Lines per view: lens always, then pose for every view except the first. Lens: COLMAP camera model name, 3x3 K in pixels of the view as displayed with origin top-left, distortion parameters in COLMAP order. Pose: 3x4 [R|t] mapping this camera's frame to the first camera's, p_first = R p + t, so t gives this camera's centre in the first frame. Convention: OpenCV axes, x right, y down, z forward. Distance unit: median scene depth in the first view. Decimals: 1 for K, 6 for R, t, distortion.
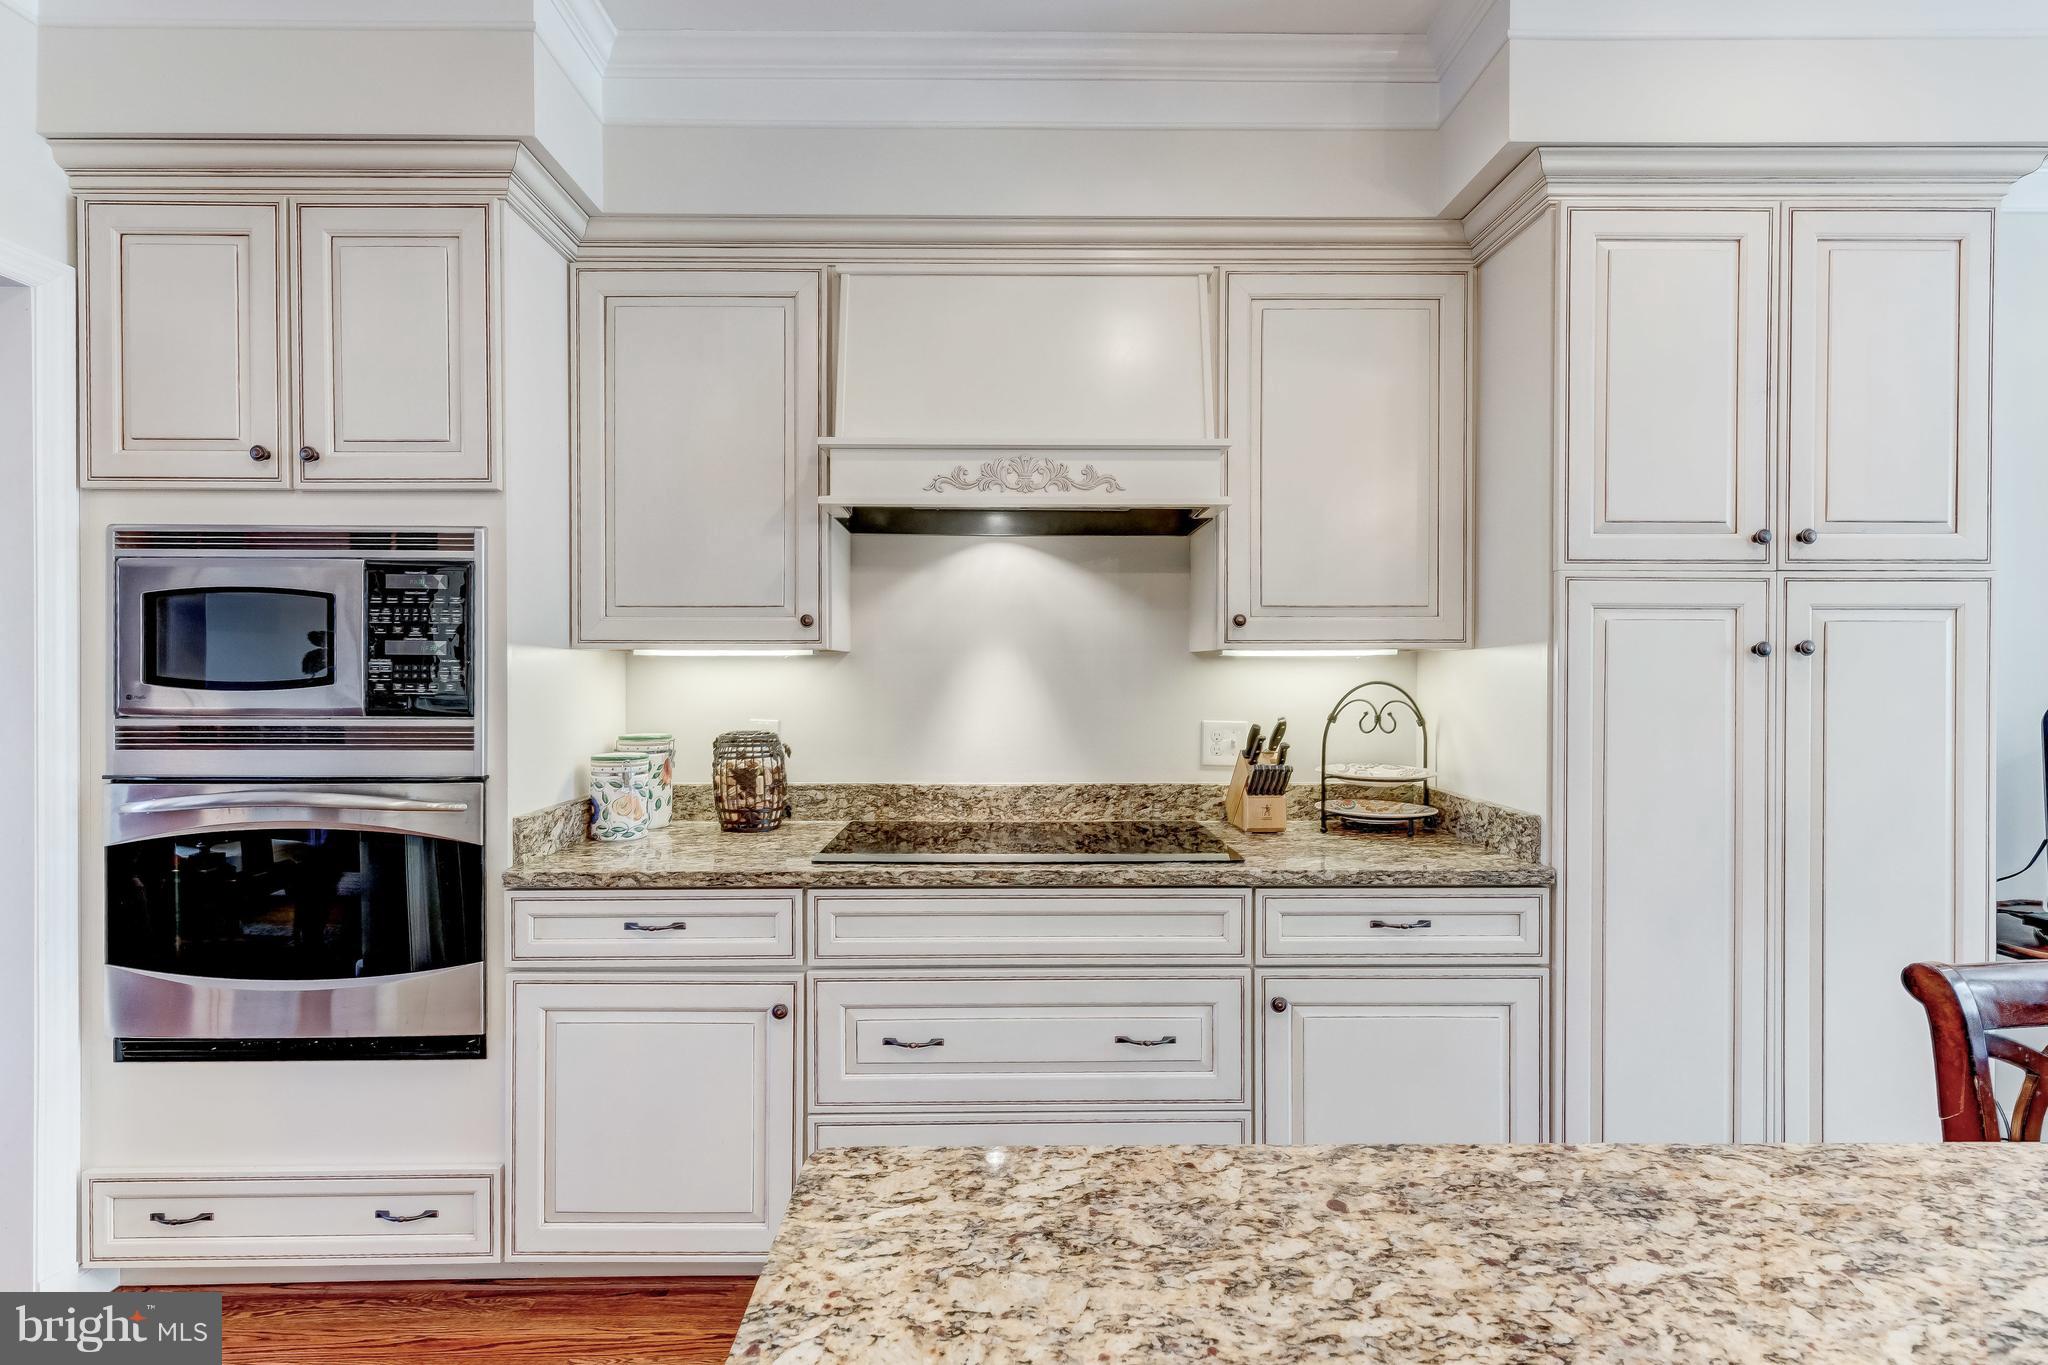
lens RADIAL K [[918.4, 0, 1014.1], [0, 918.4, 674.7], [0, 0, 1]] dist [0.005285, 0.000142]
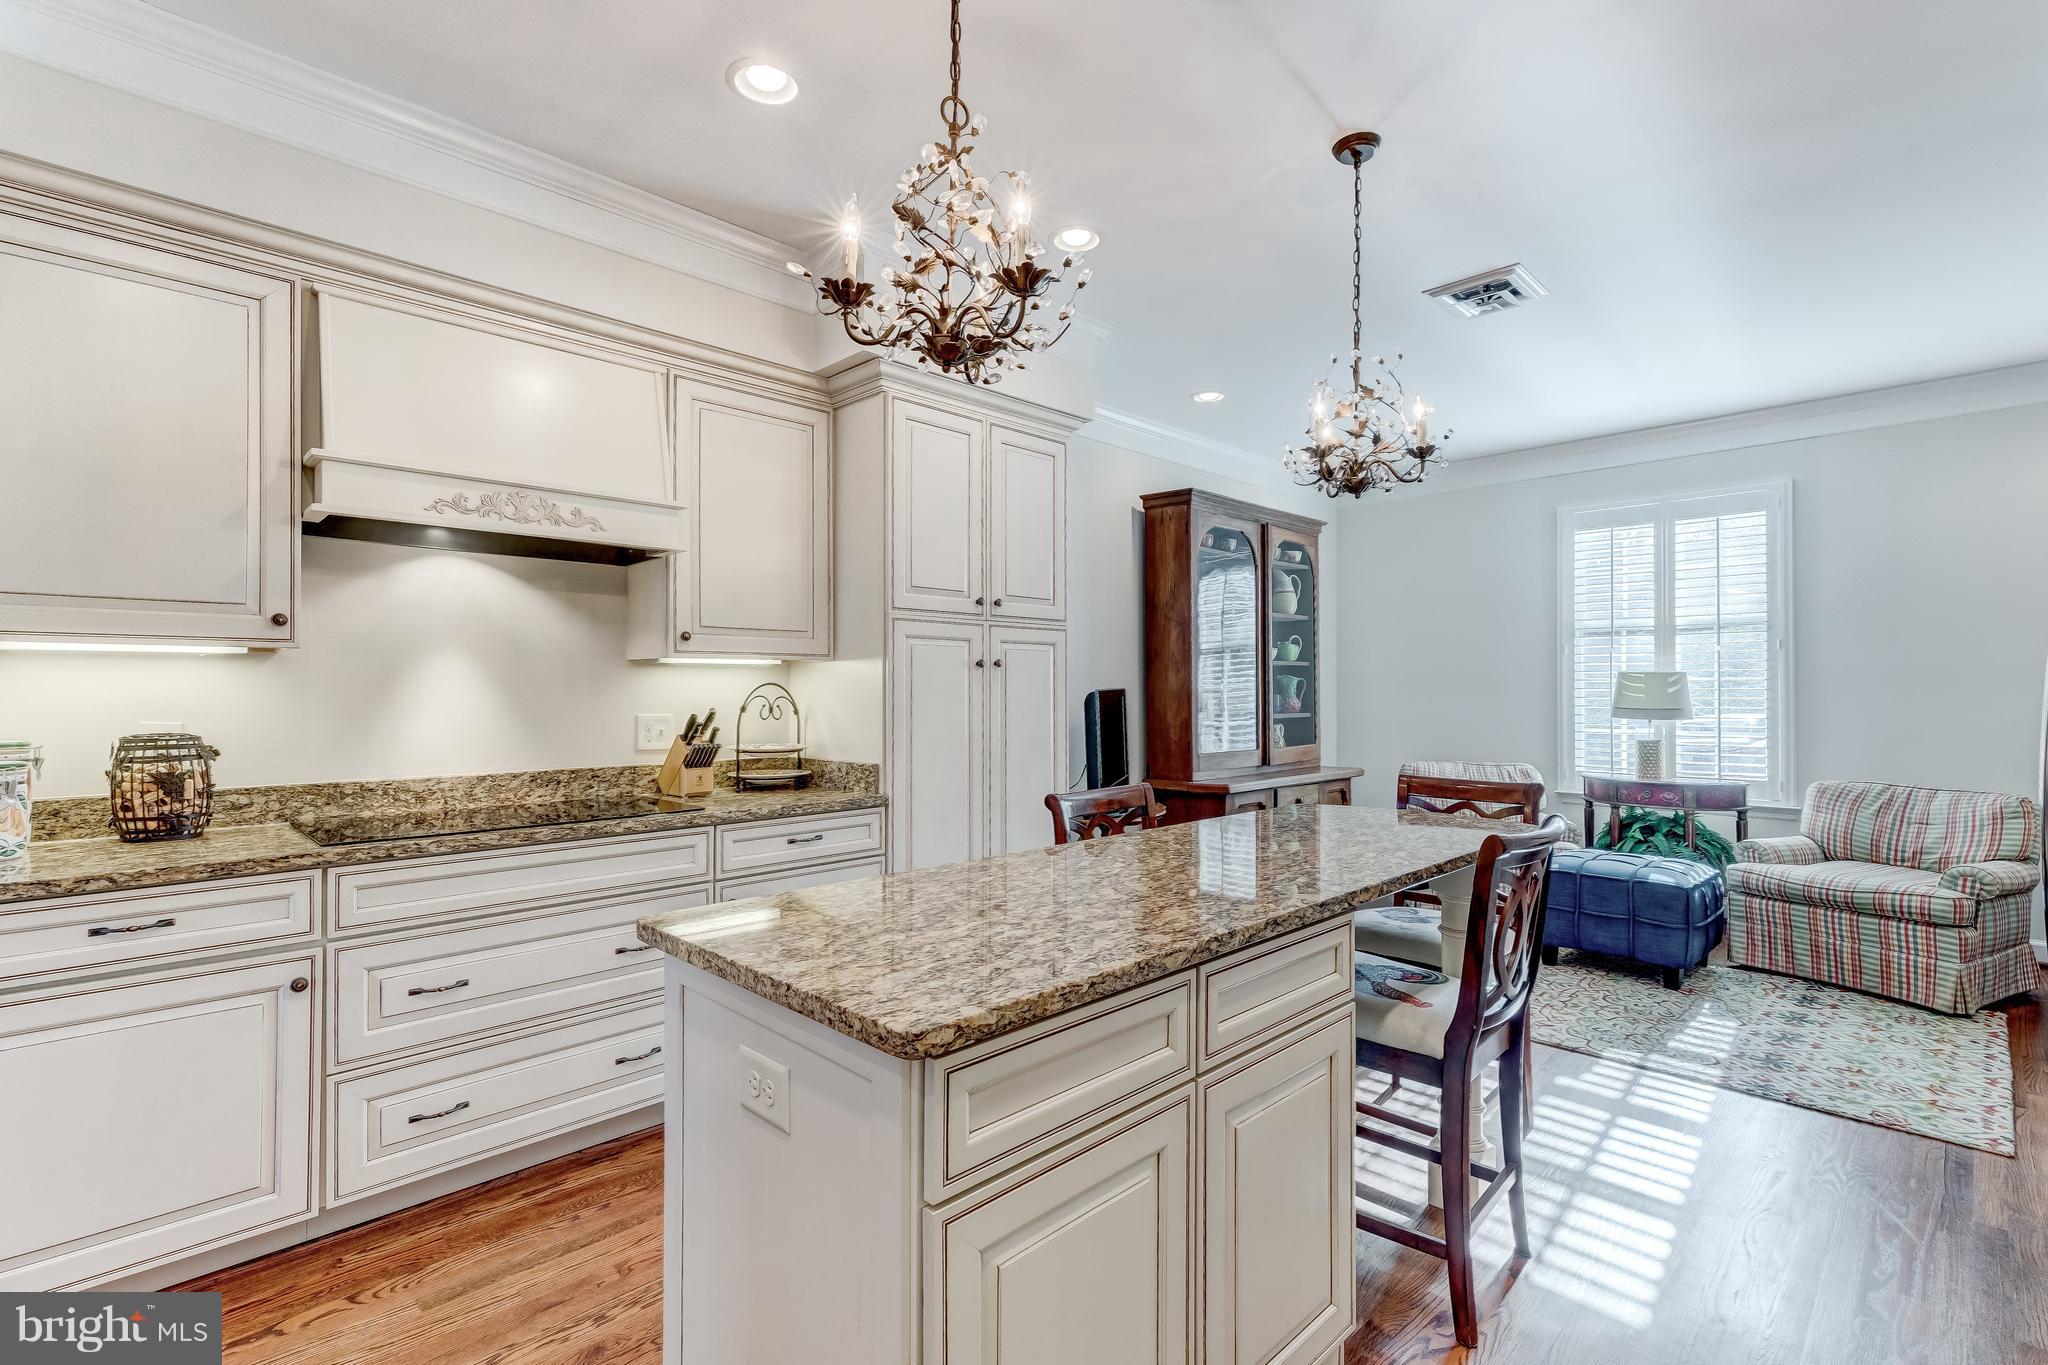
lens RADIAL K [[956.5, 0, 1024.0], [0, 956.5, 682.5], [0, 0, 1]] dist [-0.000751, -0.000216]
pose [[0.712515, 0.005036, 0.701639, -0.375629], [0.006069, 0.999893, -0.013339, 0.029786], [-0.701631, 0.013762, 0.712408, -0.334060]]
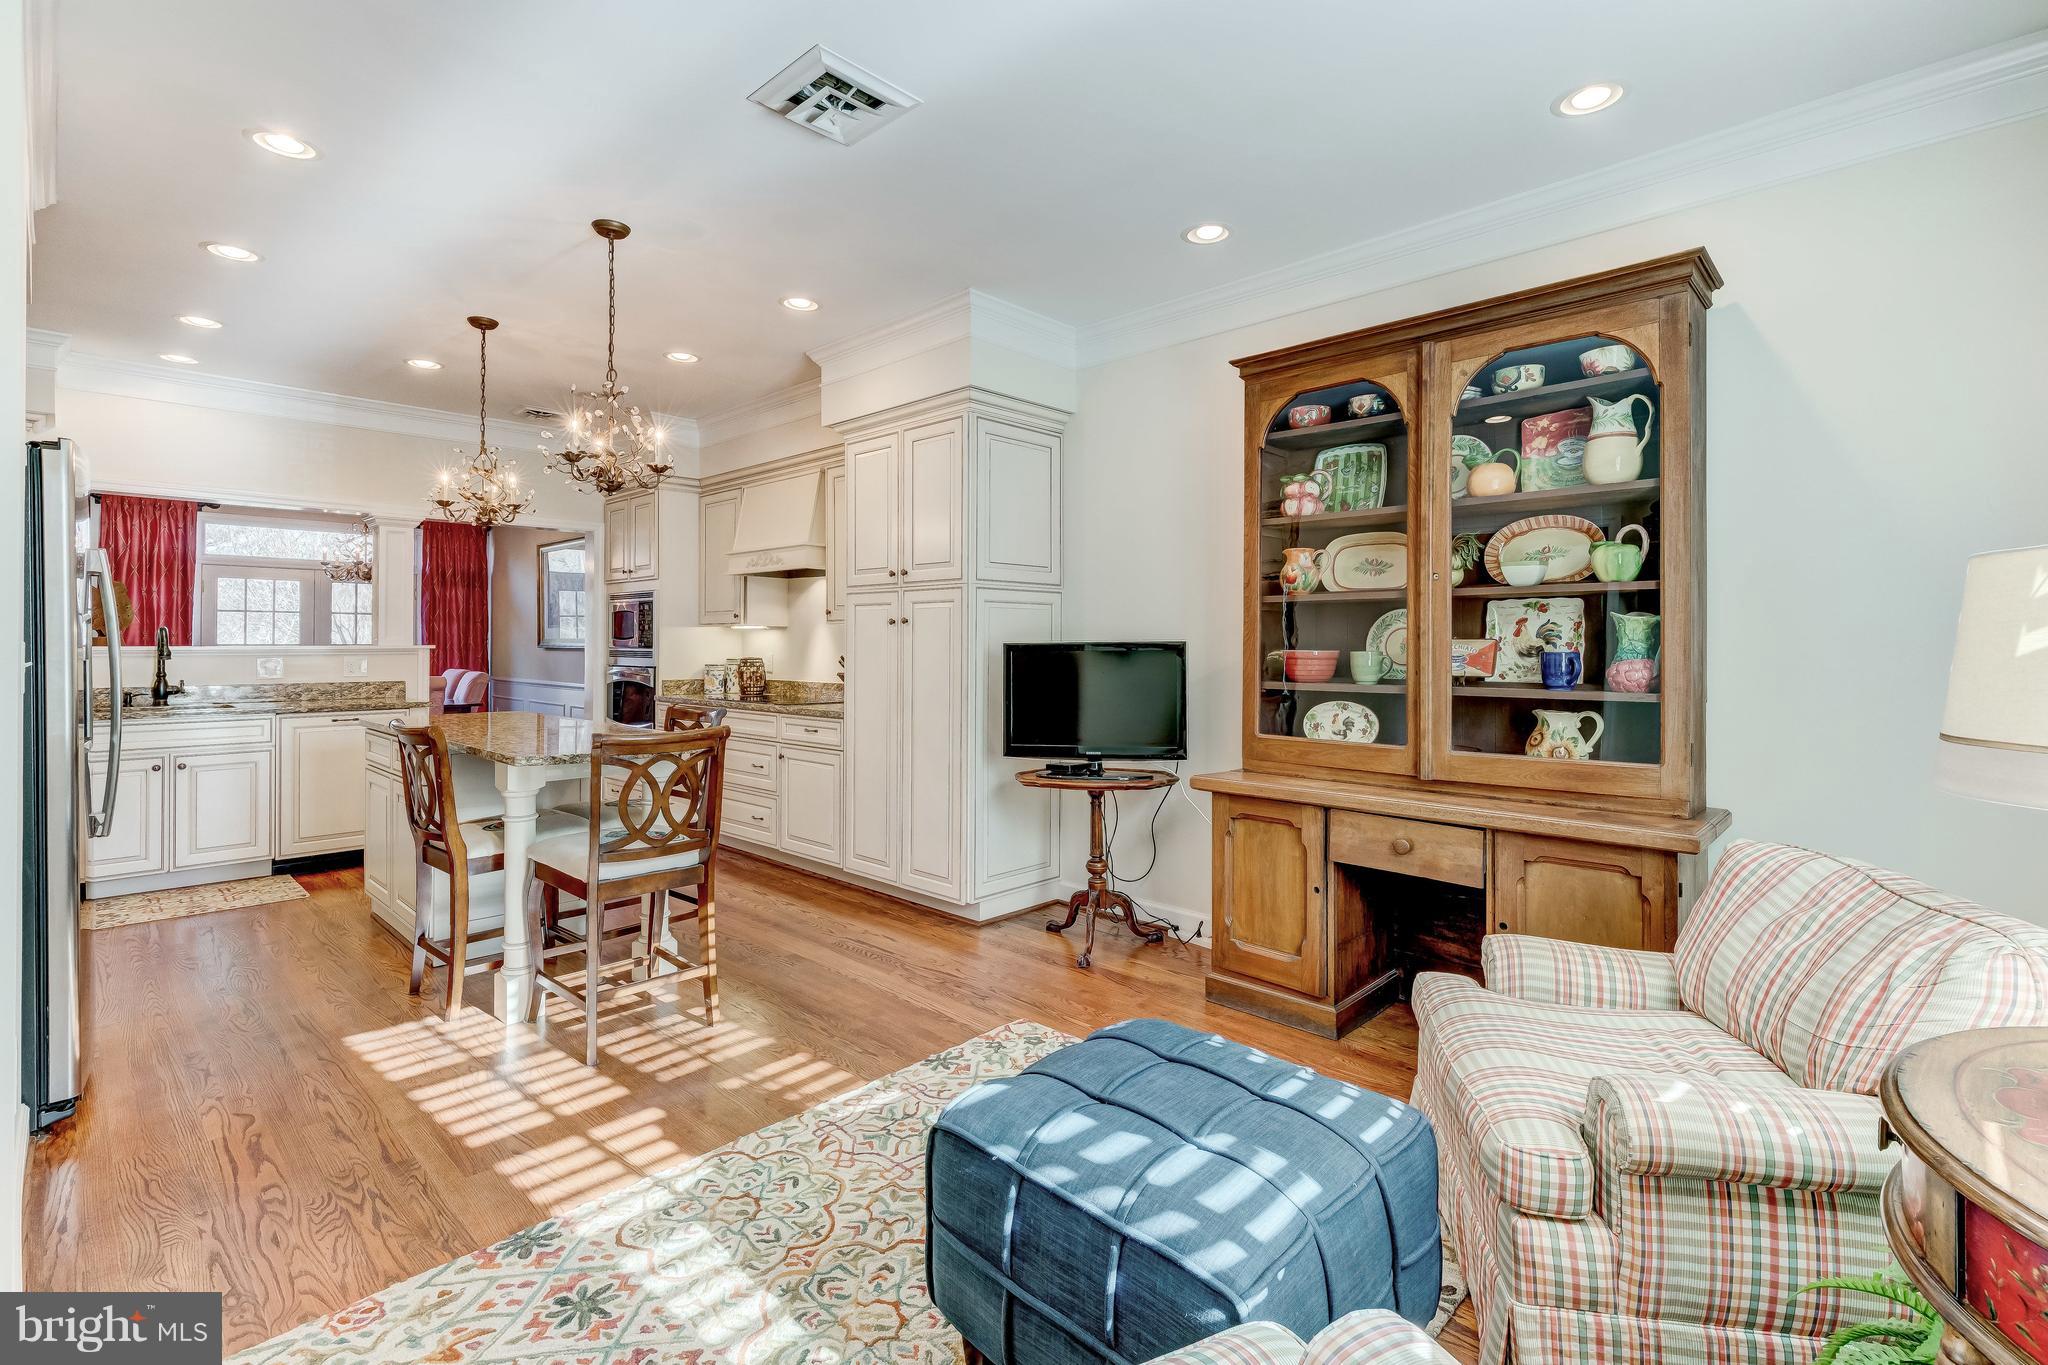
lens RADIAL K [[931.1, 0, 1027.9], [0, 931.1, 641.6], [0, 0, 1]] dist [0.000299, 0.000015]
pose [[0.717562, -0.000253, -0.696494, 2.295746], [-0.006555, 0.999953, -0.007117, 0.032114], [0.696463, 0.009672, 0.717527, -0.384501]]
